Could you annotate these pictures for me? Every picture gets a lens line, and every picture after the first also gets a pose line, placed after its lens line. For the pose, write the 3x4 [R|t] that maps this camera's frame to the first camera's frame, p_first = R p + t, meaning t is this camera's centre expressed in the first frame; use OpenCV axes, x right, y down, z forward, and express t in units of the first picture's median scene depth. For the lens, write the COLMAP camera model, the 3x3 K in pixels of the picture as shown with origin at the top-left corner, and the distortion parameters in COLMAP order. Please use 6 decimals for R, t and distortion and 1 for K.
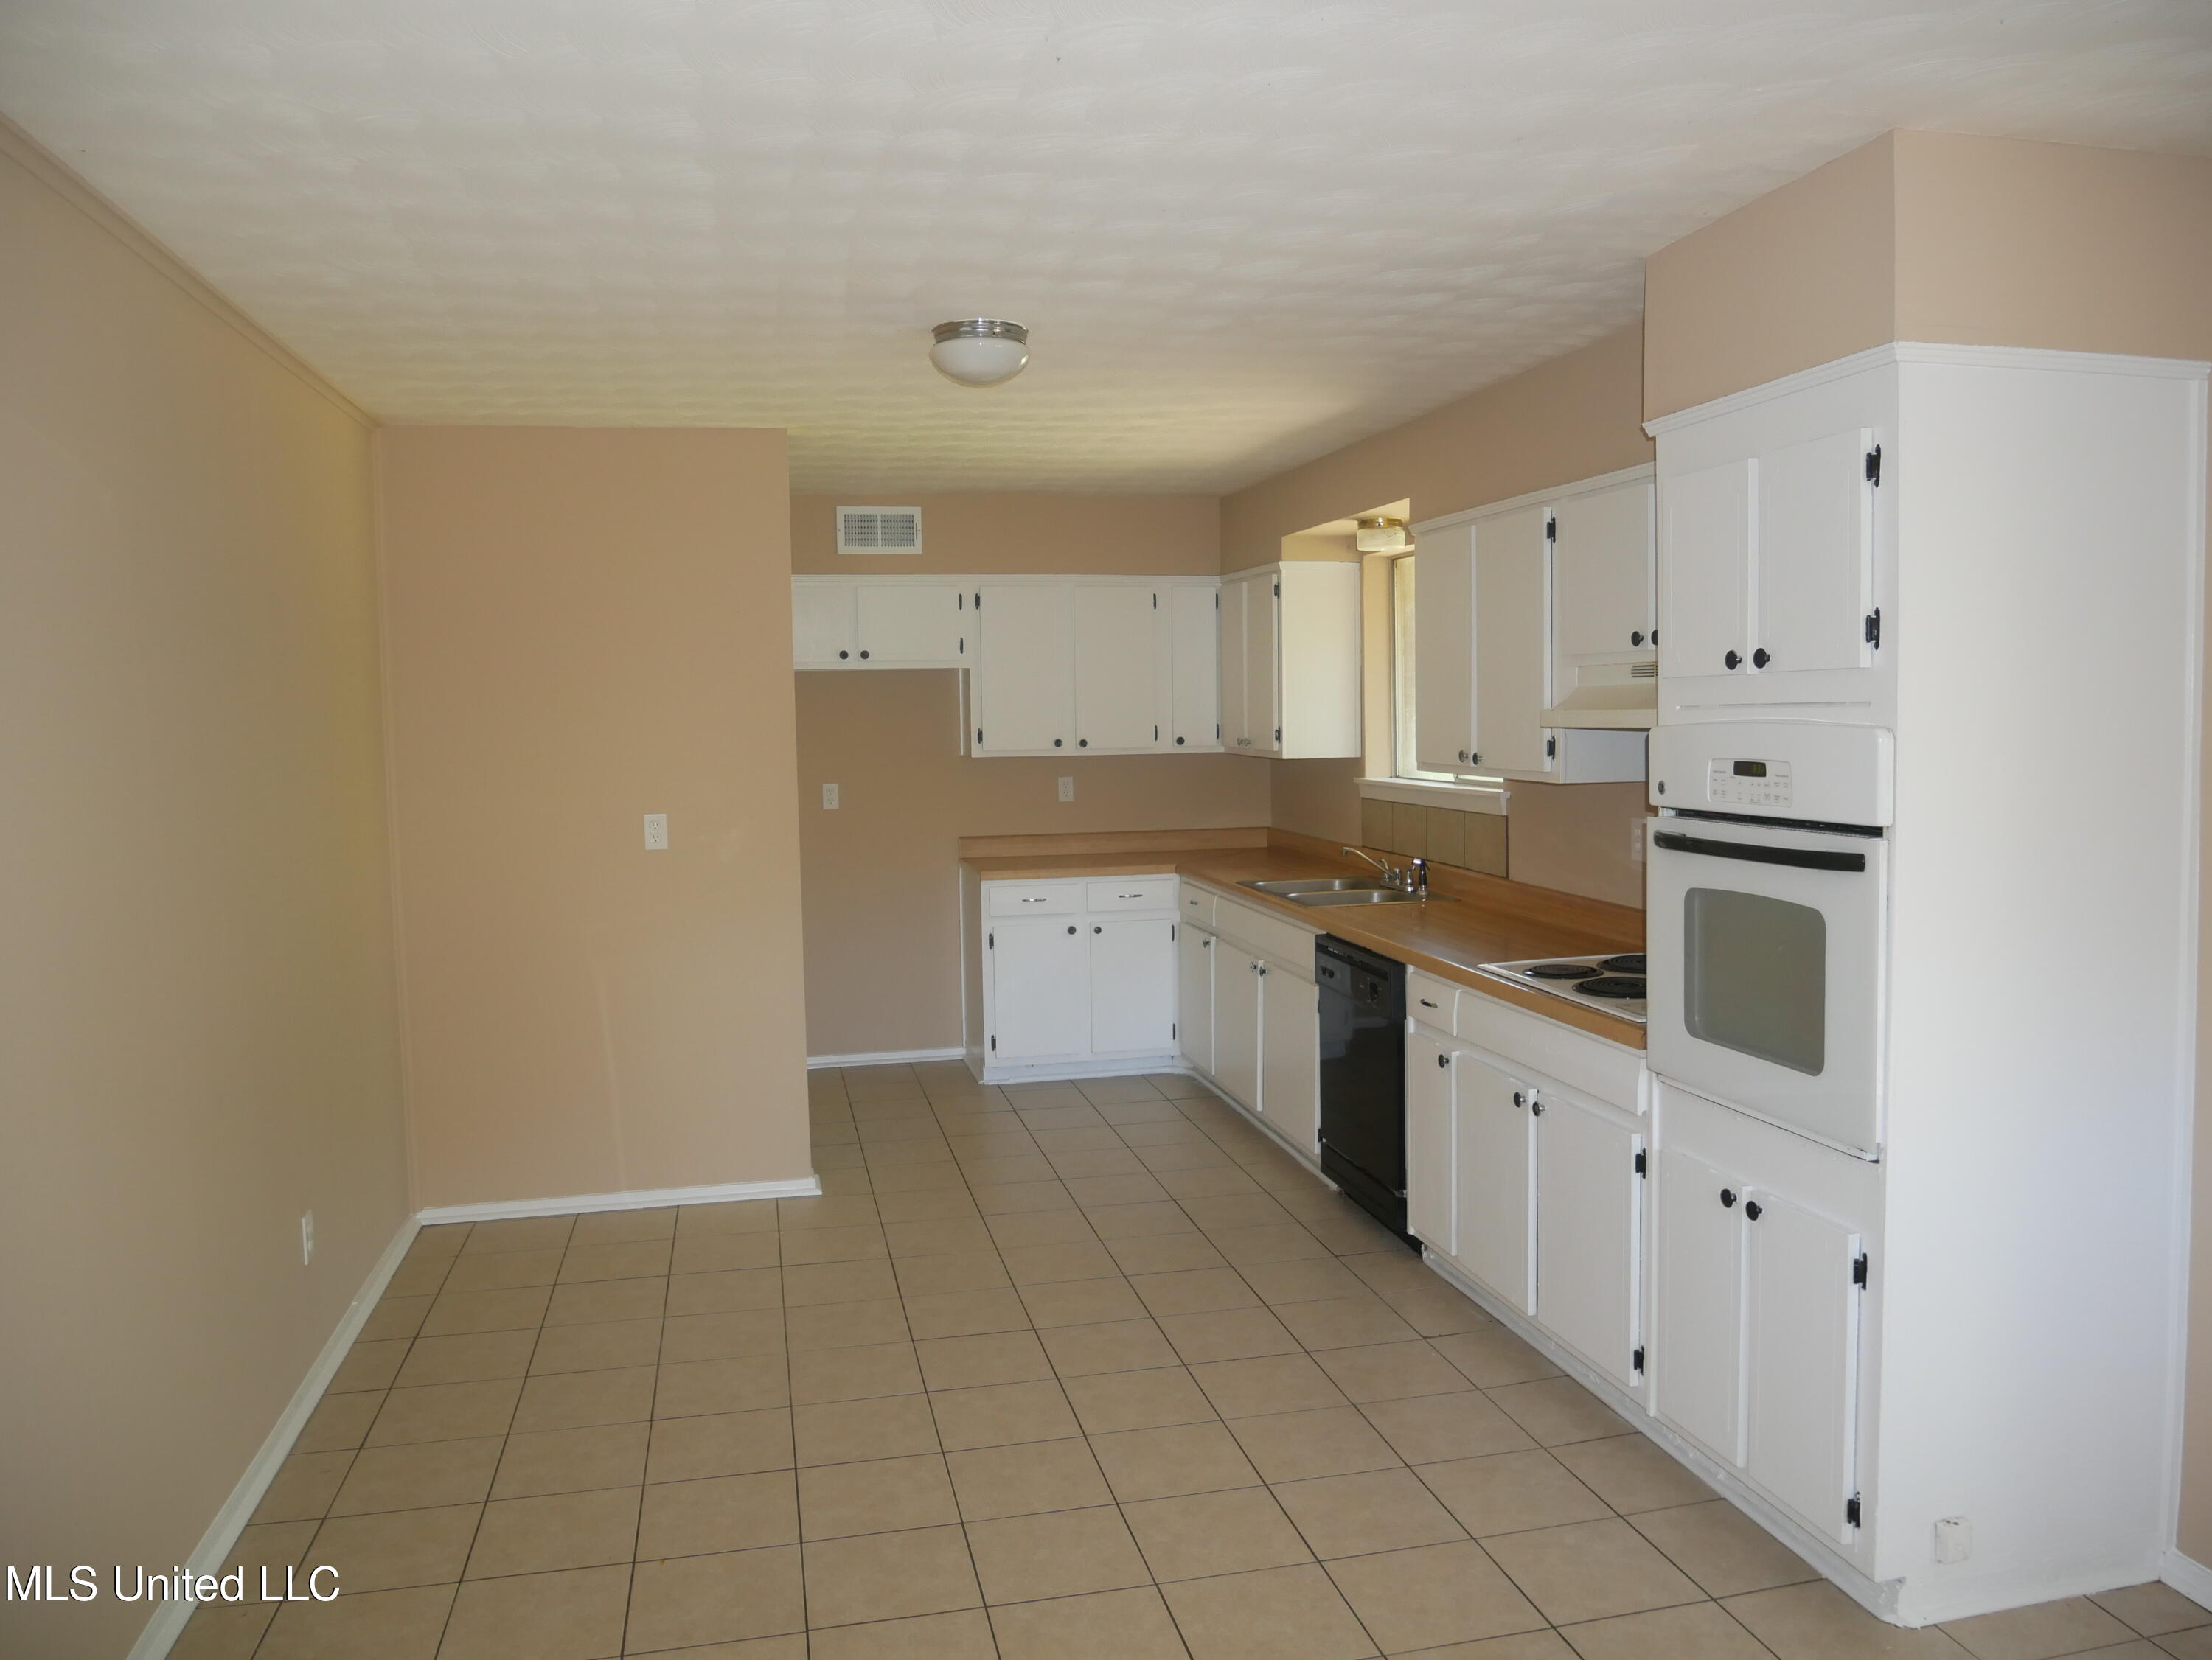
lens RADIAL K [[1598.7, 0, 1106.0], [0, 1598.7, 830.0], [0, 0, 1]] dist [-0.073367, 0.029728]
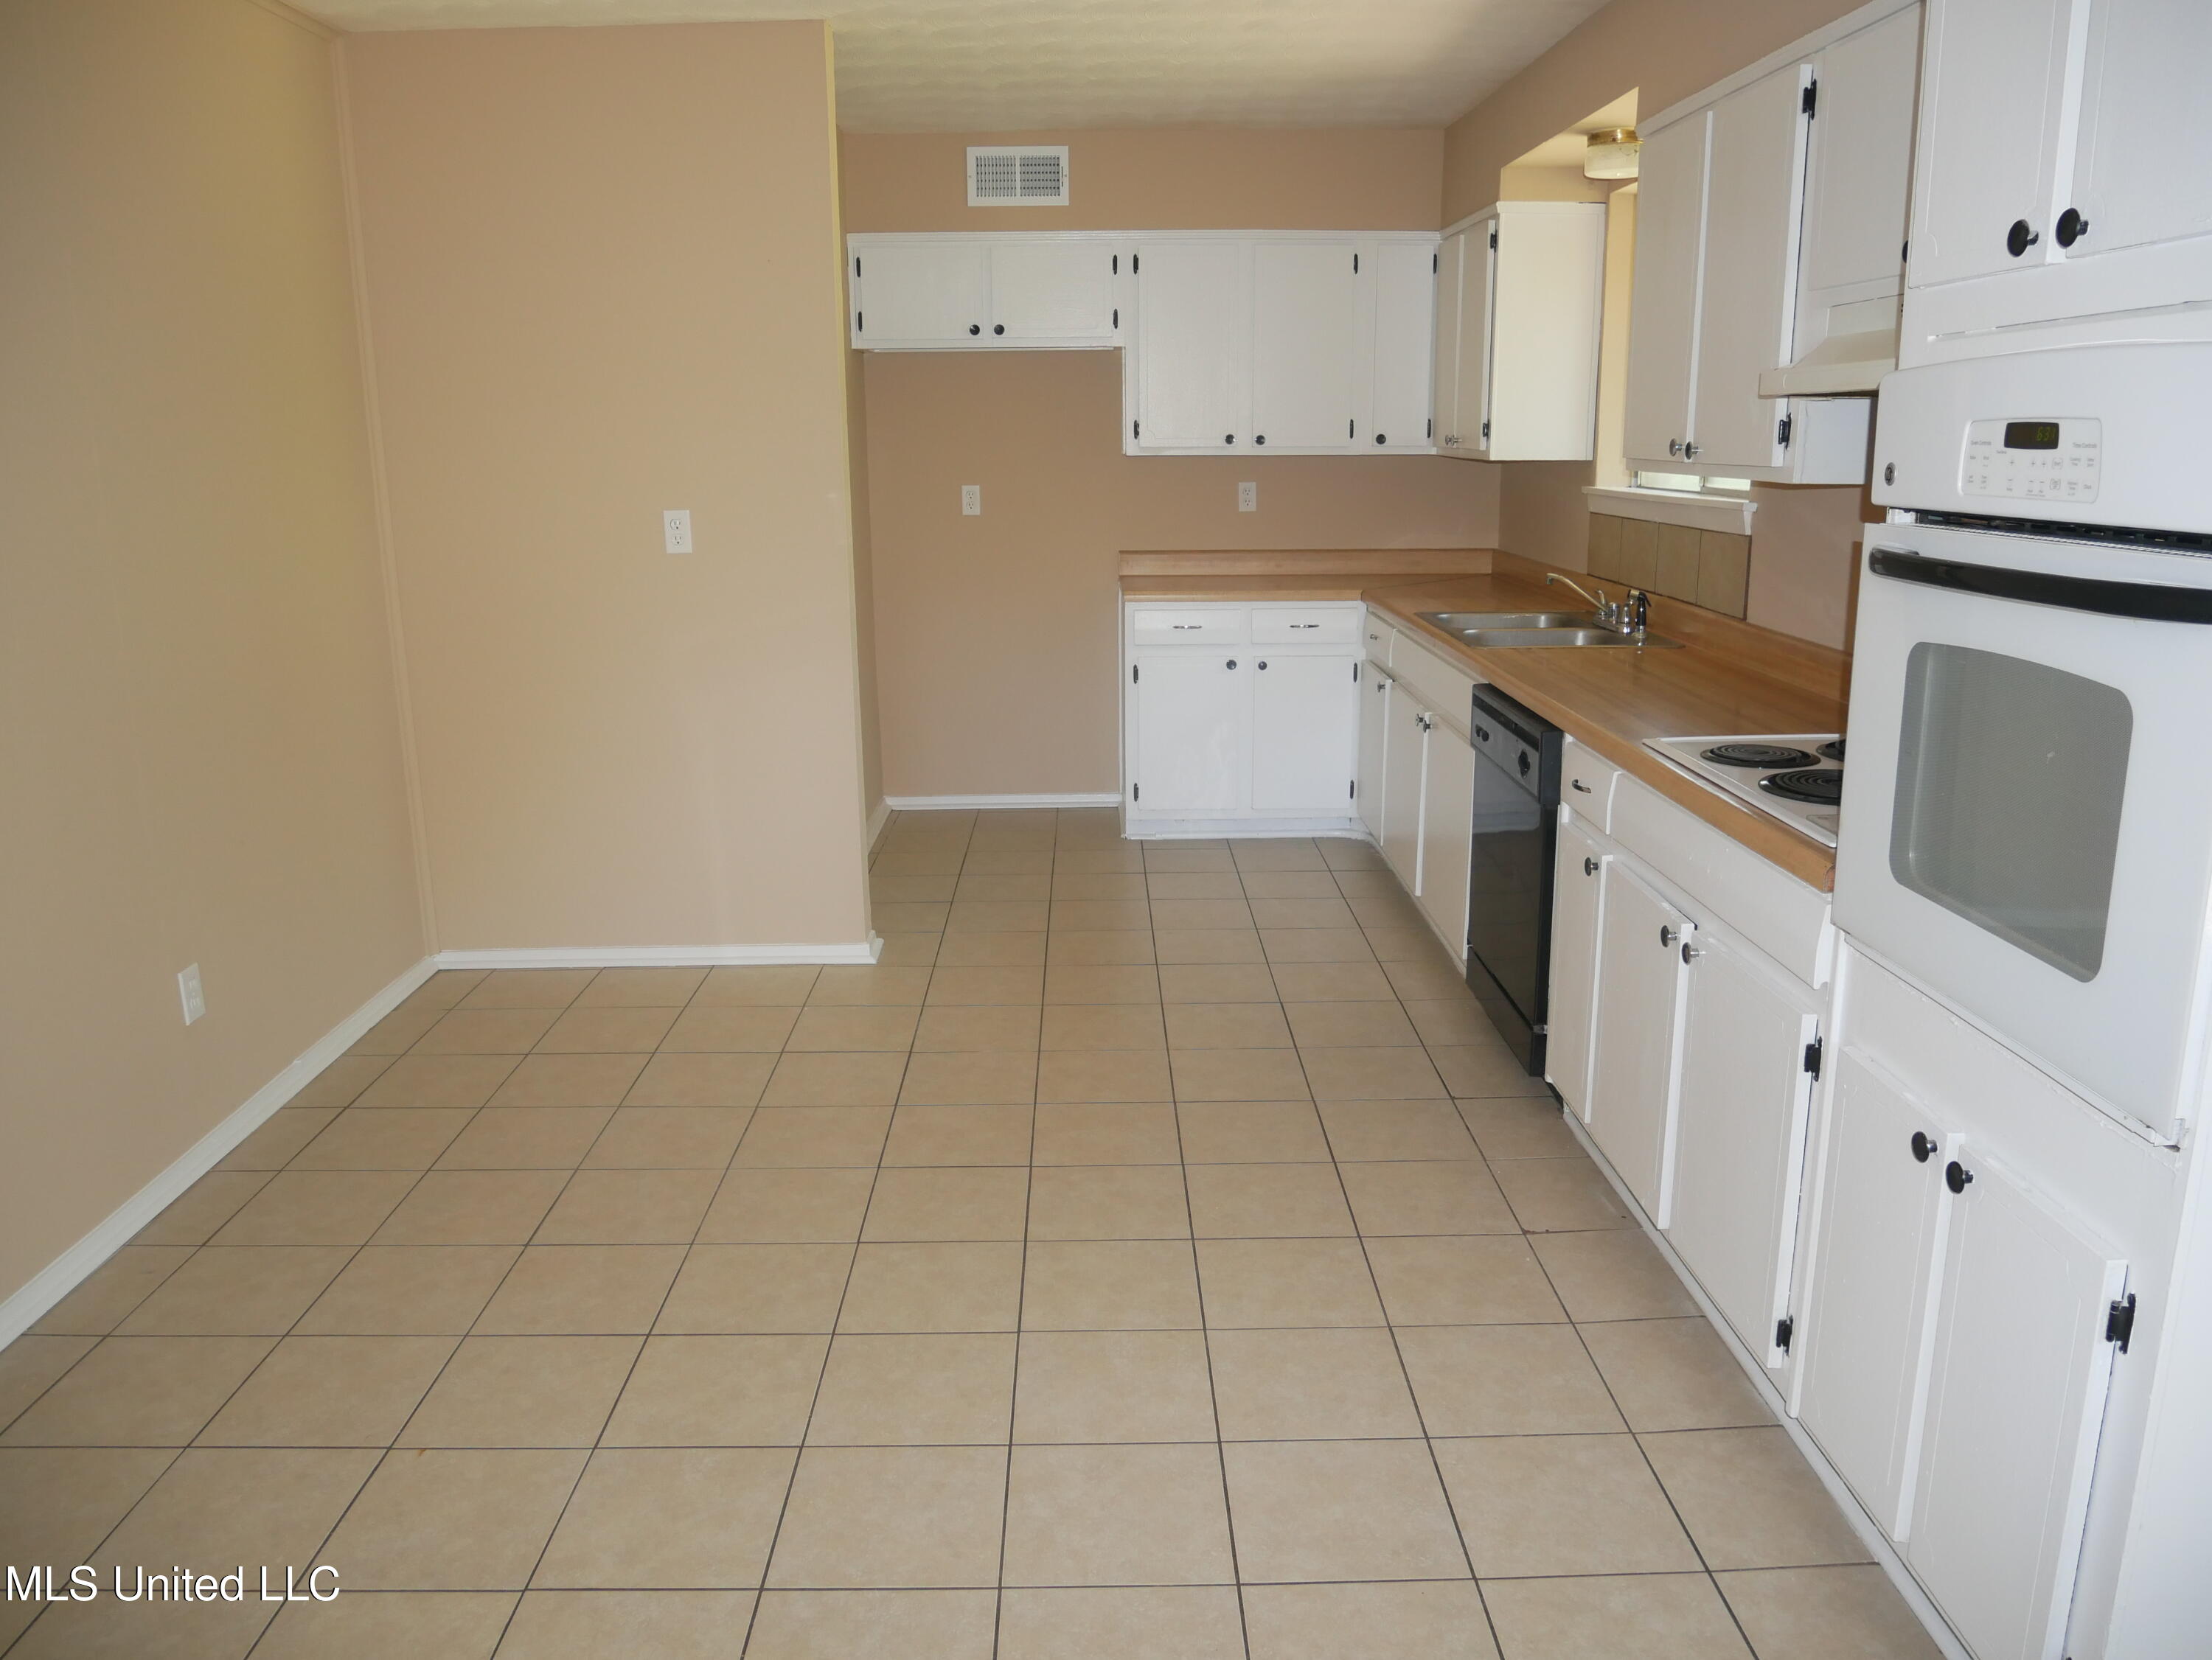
lens RADIAL K [[1643.1, 0, 1060.4], [0, 1643.1, 830.1], [0, 0, 1]] dist [-0.077340, 0.033511]
pose [[0.977211, 0.057190, -0.204423, 0.092391], [-0.022293, 0.985348, 0.169093, 0.005566], [0.211098, -0.160682, 0.964167, 0.168609]]
